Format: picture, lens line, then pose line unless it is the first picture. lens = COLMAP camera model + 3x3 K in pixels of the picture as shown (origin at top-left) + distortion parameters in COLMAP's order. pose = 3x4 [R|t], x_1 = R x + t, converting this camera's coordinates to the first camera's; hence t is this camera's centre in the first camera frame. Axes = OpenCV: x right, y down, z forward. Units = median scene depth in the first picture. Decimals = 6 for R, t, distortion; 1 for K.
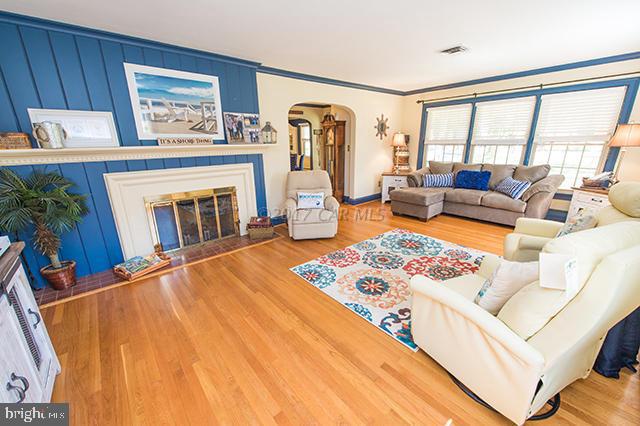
lens RADIAL K [[255.8, 0, 318.5], [0, 255.8, 214.7], [0, 0, 1]] dist [0.017125, -0.006472]
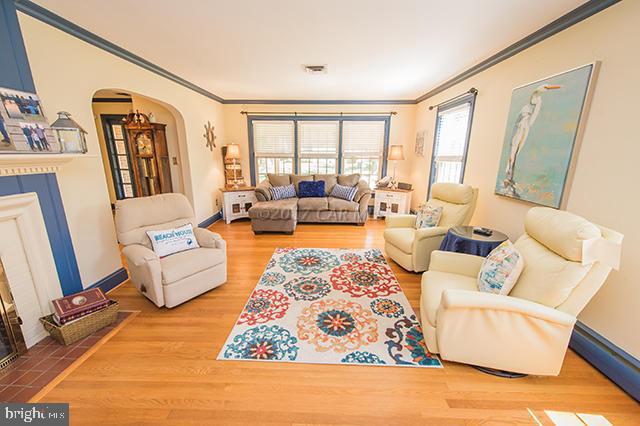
lens RADIAL K [[255.8, 0, 318.5], [0, 255.8, 214.7], [0, 0, 1]] dist [0.017125, -0.006472]
pose [[0.667696, -0.157362, 0.727612, -0.298123], [0.189890, 0.981073, 0.037925, -0.087429], [-0.719808, 0.112844, 0.684940, 0.321732]]
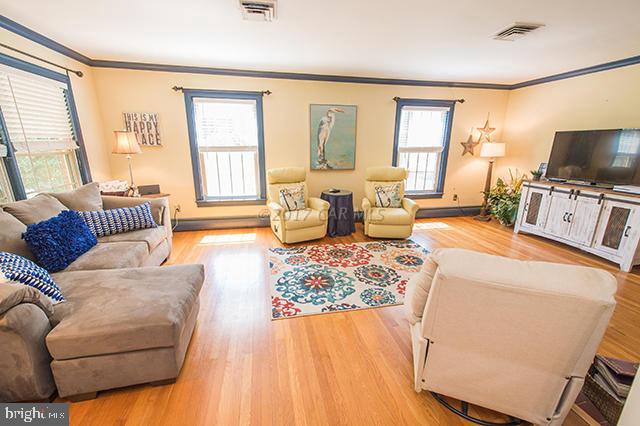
lens RADIAL K [[265.4, 0, 317.1], [0, 265.4, 214.1], [0, 0, 1]] dist [0.010525, -0.000678]
pose [[-0.875419, -0.114006, 0.469727, 0.014137], [0.142517, 0.867708, 0.476205, -0.457572], [-0.461876, 0.483823, -0.743361, 1.573688]]
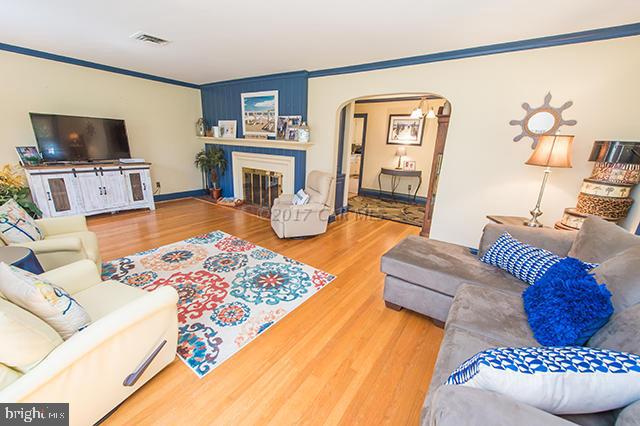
lens RADIAL K [[255.8, 0, 318.5], [0, 255.8, 214.7], [0, 0, 1]] dist [0.017125, -0.006472]
pose [[0.244118, 0.293528, -0.924255, 1.079571], [-0.314427, 0.925559, 0.210895, -0.273969], [0.917356, 0.239127, 0.318239, 0.898065]]
